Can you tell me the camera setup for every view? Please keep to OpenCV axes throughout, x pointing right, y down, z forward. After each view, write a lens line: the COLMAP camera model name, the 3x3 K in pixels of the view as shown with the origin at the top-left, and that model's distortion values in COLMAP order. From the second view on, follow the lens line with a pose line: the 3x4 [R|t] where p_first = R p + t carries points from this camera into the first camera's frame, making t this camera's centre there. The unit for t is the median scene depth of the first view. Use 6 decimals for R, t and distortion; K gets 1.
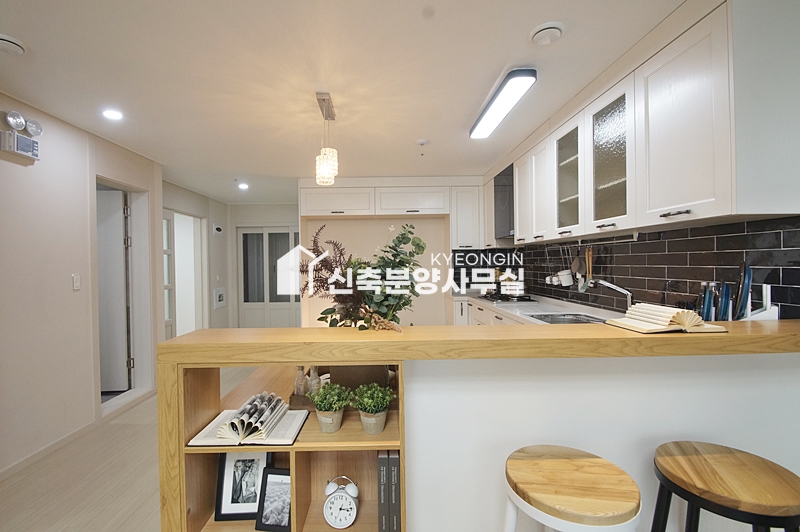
lens RADIAL K [[352.9, 0, 382.1], [0, 352.9, 267.6], [0, 0, 1]] dist [0.003094, -0.009319]
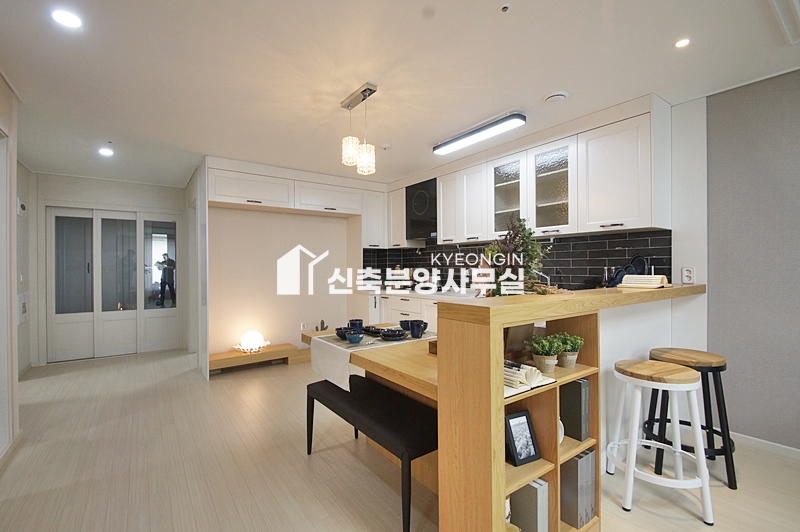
lens RADIAL K [[352.9, 0, 382.4], [0, 352.9, 269.6], [0, 0, 1]] dist [0.003094, -0.009319]
pose [[0.823372, 0.003746, 0.567490, -0.653220], [0.002122, 0.999951, -0.009680, 0.047409], [-0.567498, 0.009174, 0.823324, 0.132046]]
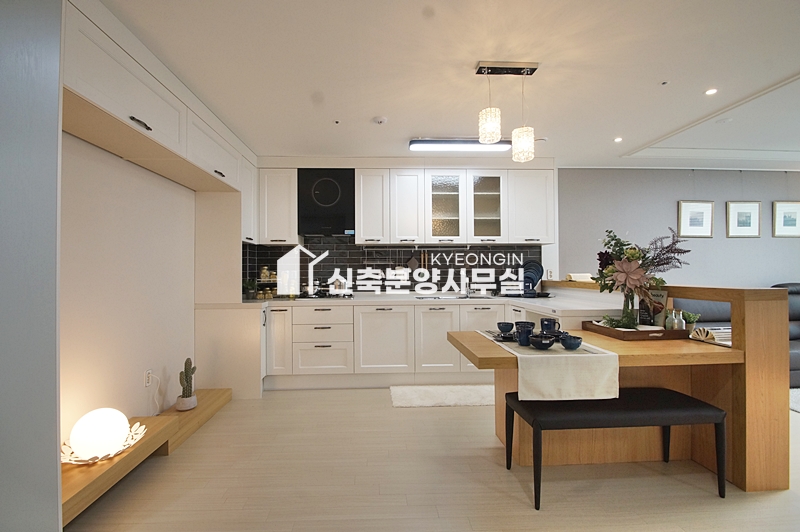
lens RADIAL K [[352.9, 0, 404.2], [0, 352.9, 270.1], [0, 0, 1]] dist [0.003094, -0.009319]
pose [[-0.027819, 0.021366, 0.999385, -0.968290], [0.016278, 0.999649, -0.020918, 0.056739], [-0.999480, 0.015686, -0.028157, 1.197902]]
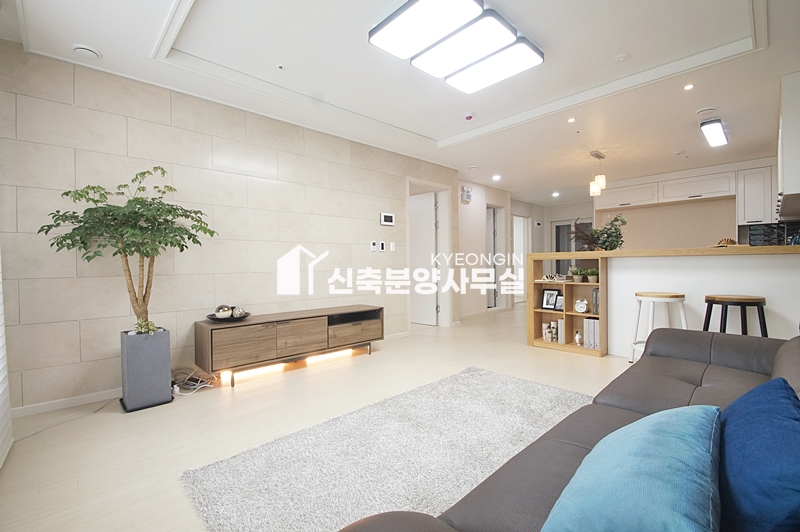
lens RADIAL K [[352.9, 0, 384.4], [0, 352.9, 270.5], [0, 0, 1]] dist [0.003094, -0.009319]
pose [[0.670125, 0.016959, -0.742055, 0.492632], [-0.002995, 0.999793, 0.020145, 0.140441], [0.742242, -0.011277, 0.670037, -1.143353]]
